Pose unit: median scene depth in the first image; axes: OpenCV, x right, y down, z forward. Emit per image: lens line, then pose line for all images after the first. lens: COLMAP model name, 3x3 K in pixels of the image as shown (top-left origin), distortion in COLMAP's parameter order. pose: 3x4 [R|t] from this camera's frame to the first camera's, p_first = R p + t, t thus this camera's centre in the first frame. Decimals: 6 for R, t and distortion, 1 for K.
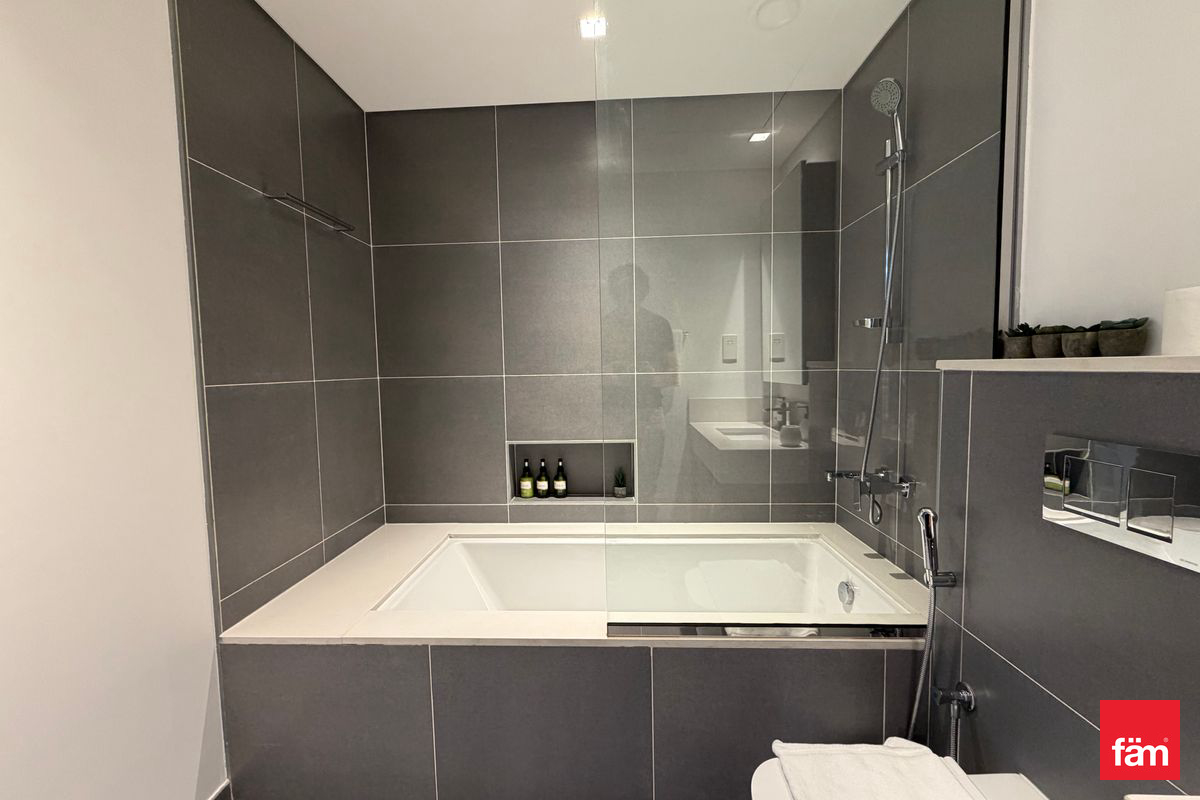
lens RADIAL K [[474.6, 0, 600.4], [0, 474.6, 402.7], [0, 0, 1]] dist [0.003865, 0.000032]
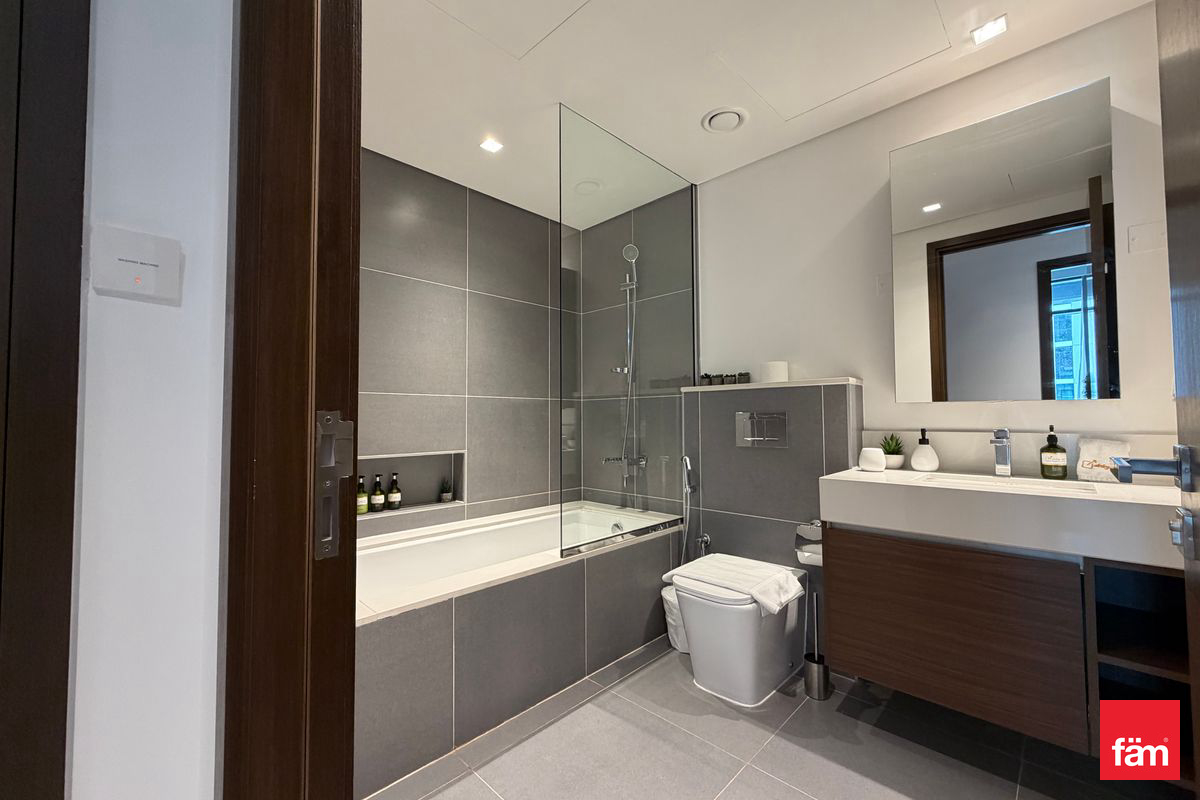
lens RADIAL K [[474.6, 0, 590.6], [0, 474.6, 402.3], [0, 0, 1]] dist [0.003865, 0.000032]
pose [[0.671691, 0.042681, 0.739601, -0.615945], [0.046902, 0.993886, -0.099951, 0.092250], [-0.739346, 0.101825, 0.665582, -0.062702]]
